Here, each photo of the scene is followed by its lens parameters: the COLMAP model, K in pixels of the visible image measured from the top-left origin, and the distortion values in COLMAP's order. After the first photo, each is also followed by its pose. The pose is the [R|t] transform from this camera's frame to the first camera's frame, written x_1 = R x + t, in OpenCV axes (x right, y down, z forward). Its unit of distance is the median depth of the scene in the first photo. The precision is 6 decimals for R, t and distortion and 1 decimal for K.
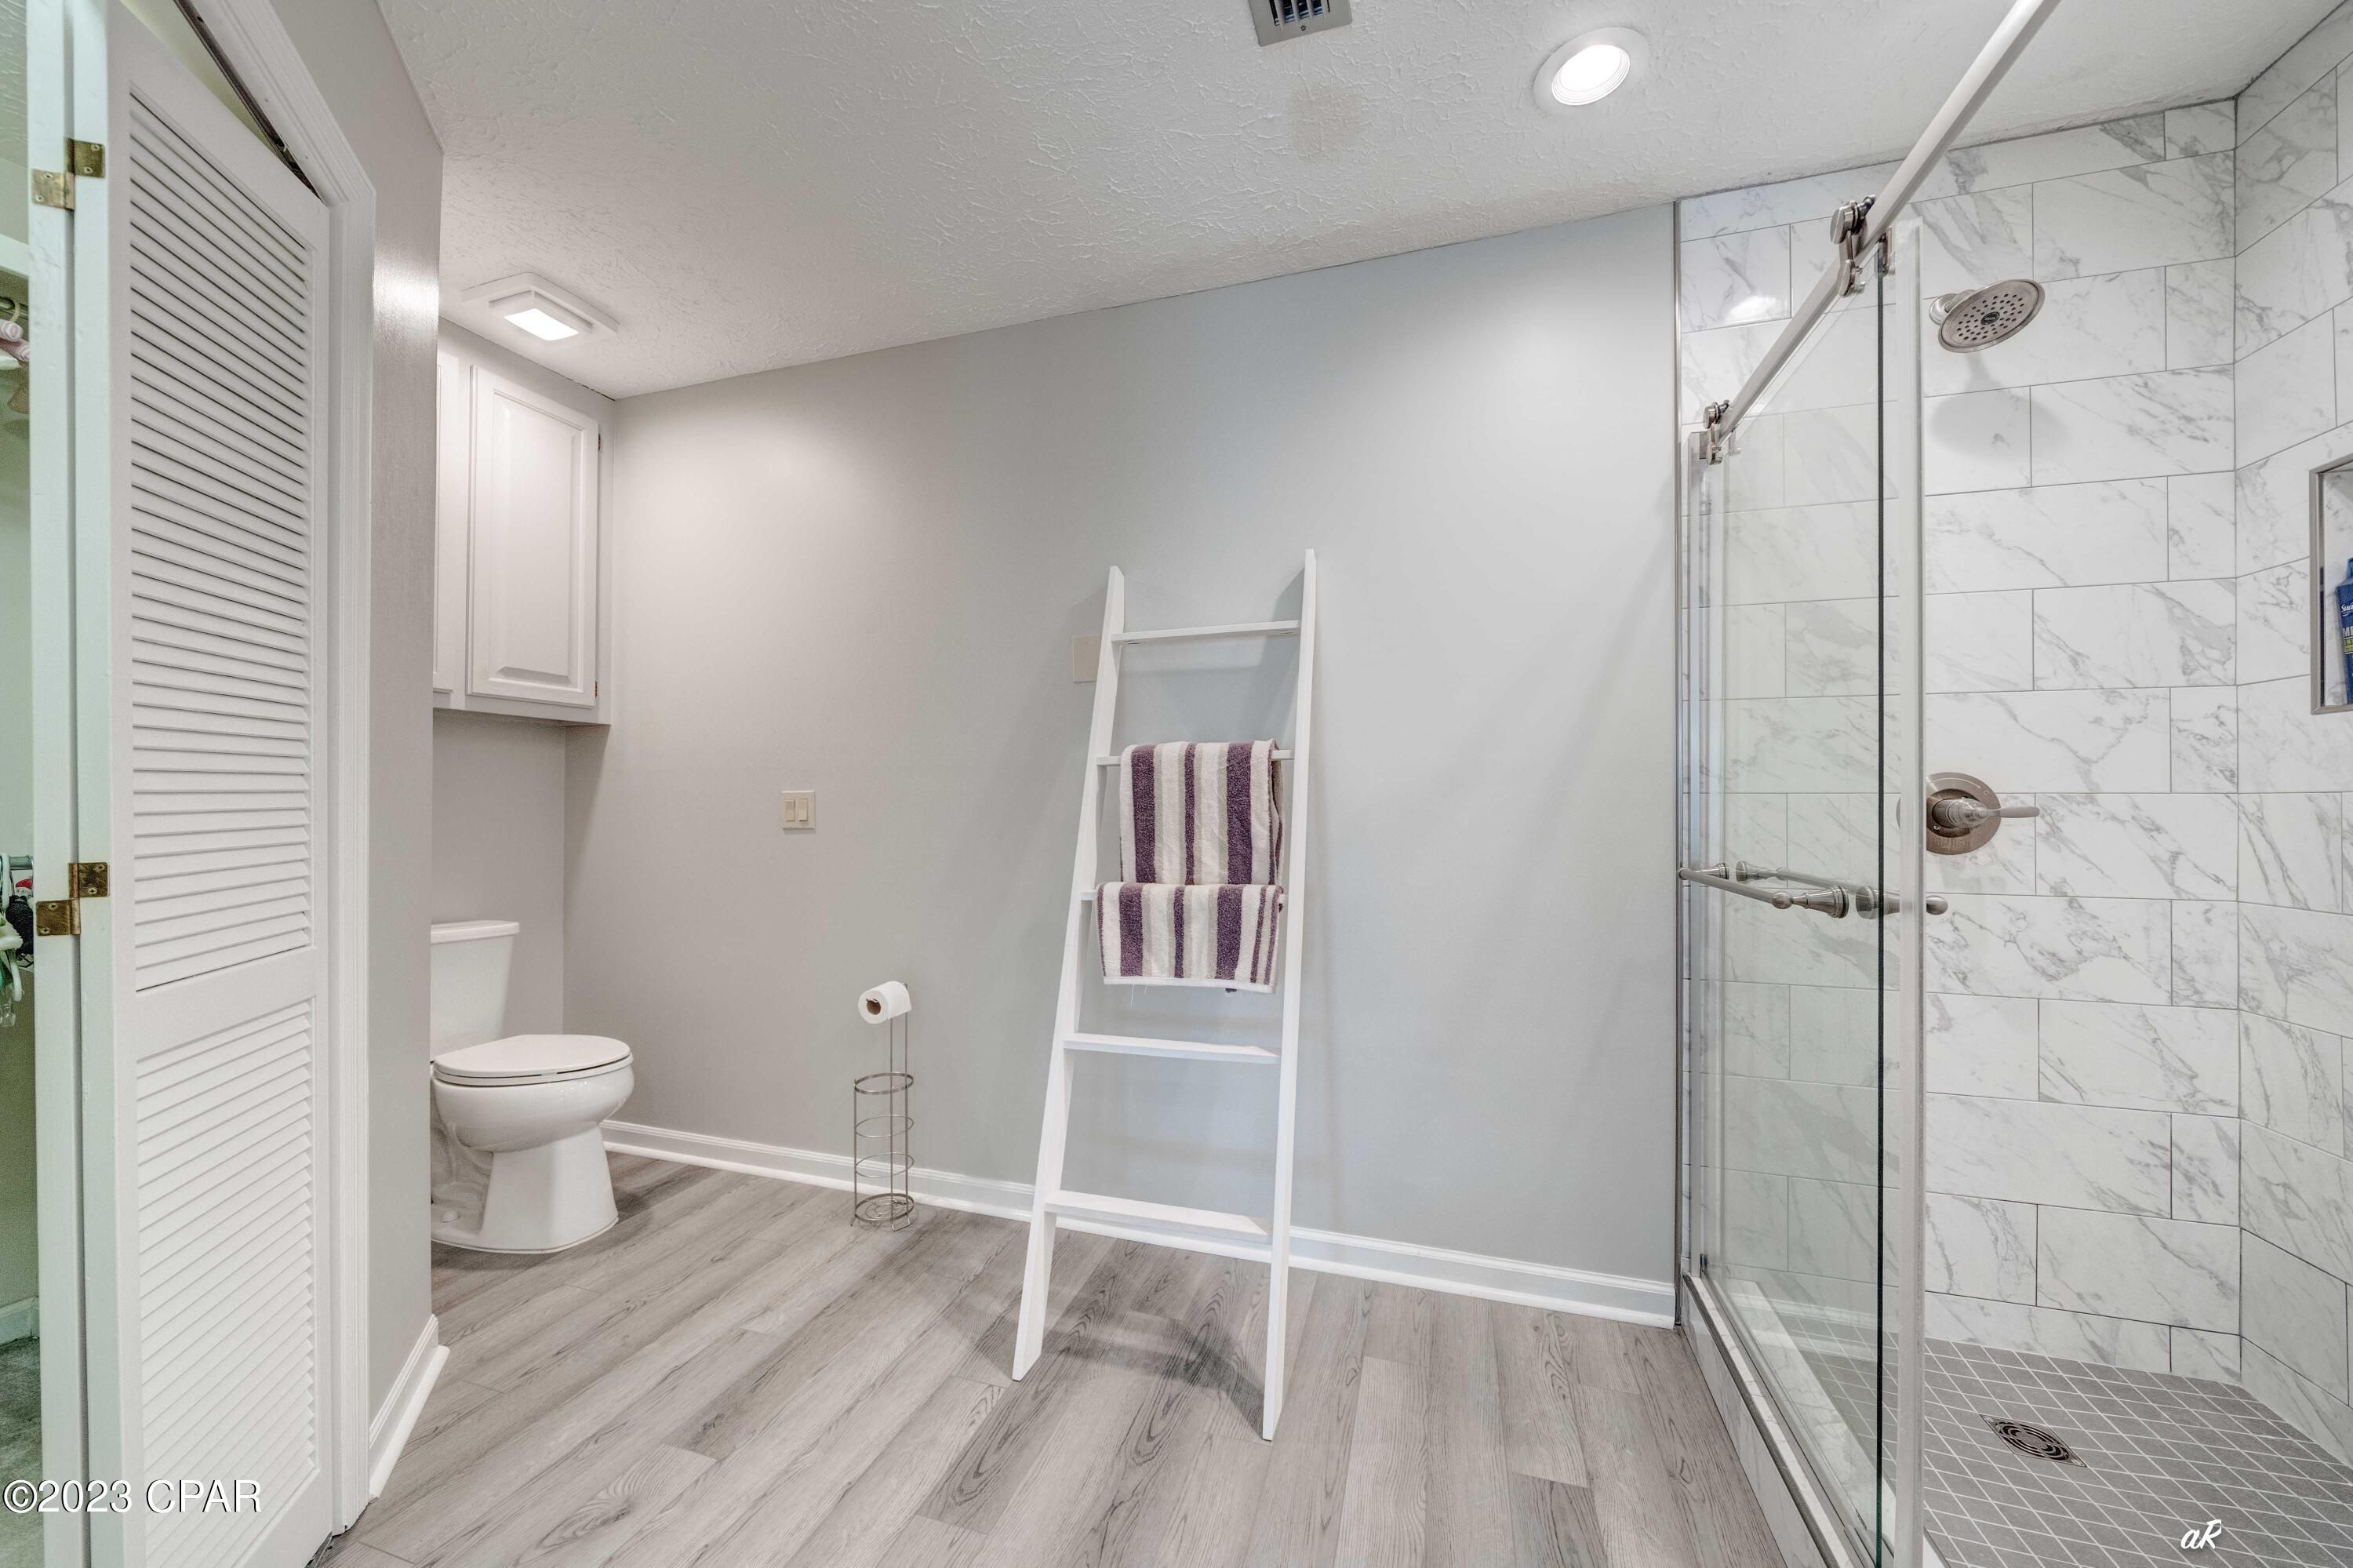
lens RADIAL K [[865.9, 0, 1121.8], [0, 865.9, 796.3], [0, 0, 1]] dist [-0.003472, -0.000056]
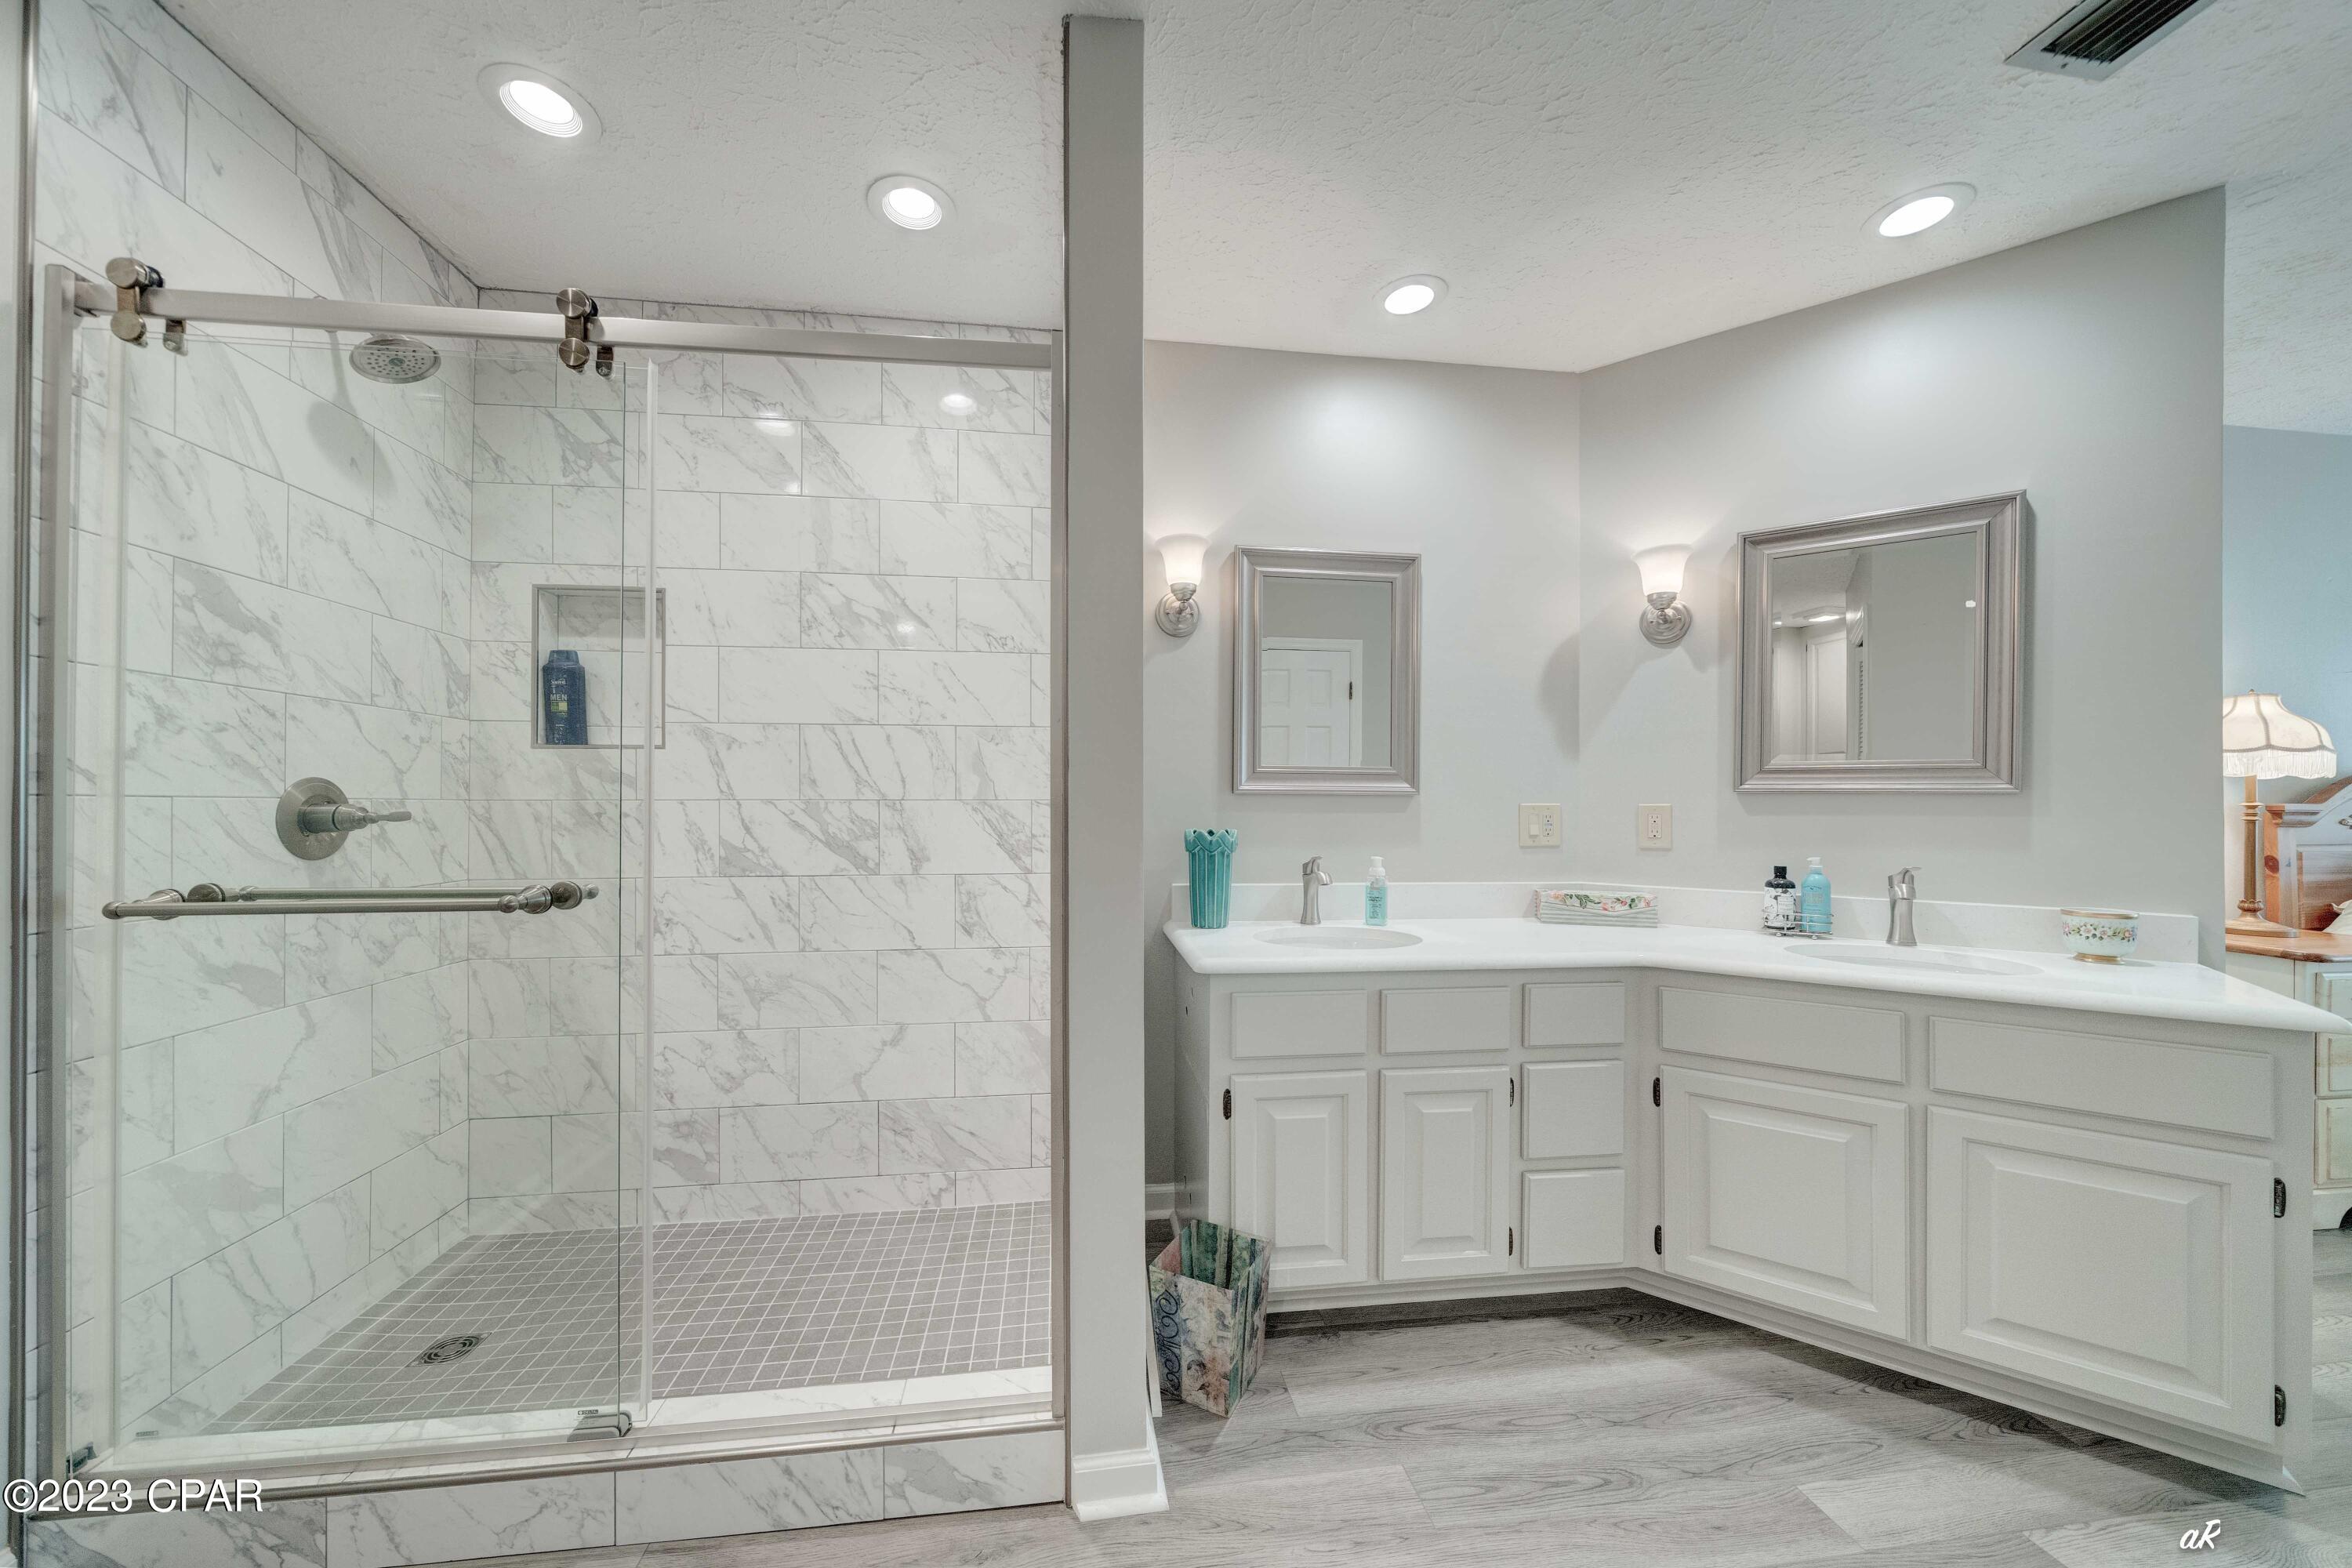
lens RADIAL K [[806.7, 0, 1210.0], [0, 806.7, 805.0], [0, 0, 1]] dist [-0.001376, -0.000134]
pose [[-0.466747, -0.002409, 0.884388, -0.333346], [-0.009737, 0.999950, -0.002414, -0.003366], [-0.884337, -0.009738, -0.466747, 0.506055]]
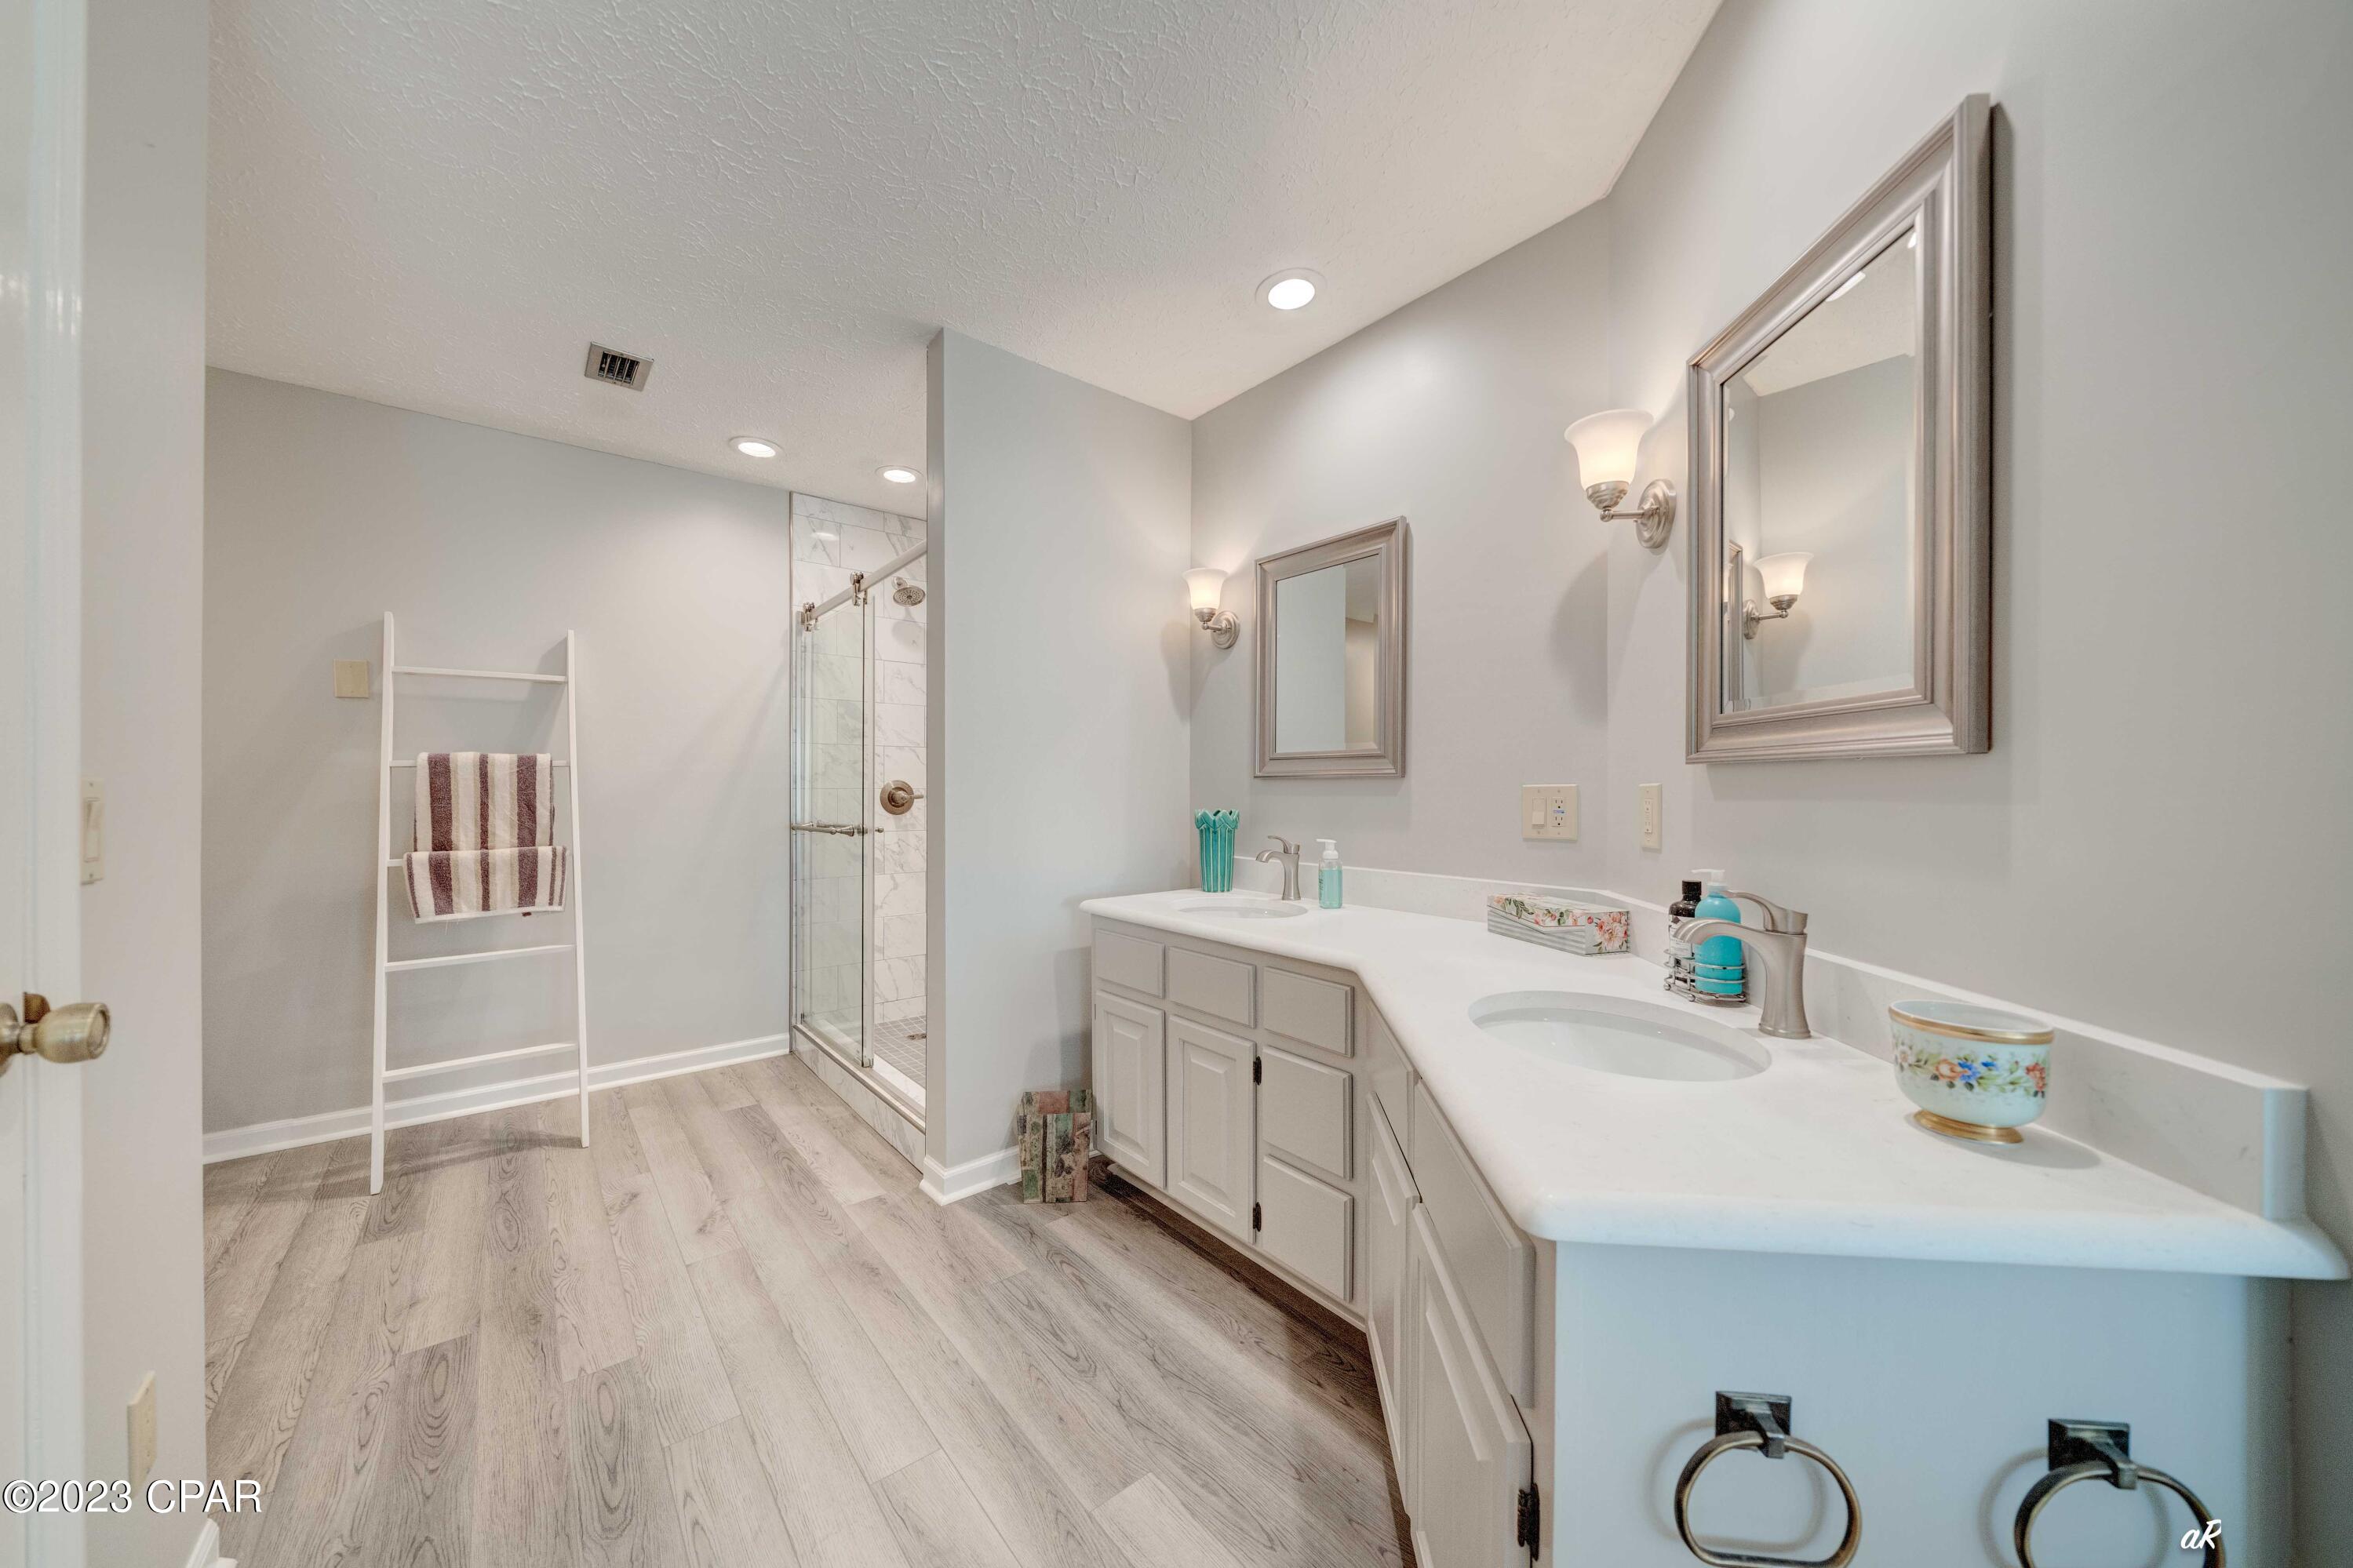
lens RADIAL K [[827.1, 0, 1180.6], [0, 827.1, 792.7], [0, 0, 1]] dist [-0.002574, -0.000206]
pose [[0.510797, -0.002639, 0.859697, -0.579147], [-0.003824, 0.999978, 0.005342, -0.008229], [-0.859693, -0.006016, 0.510776, -0.806437]]
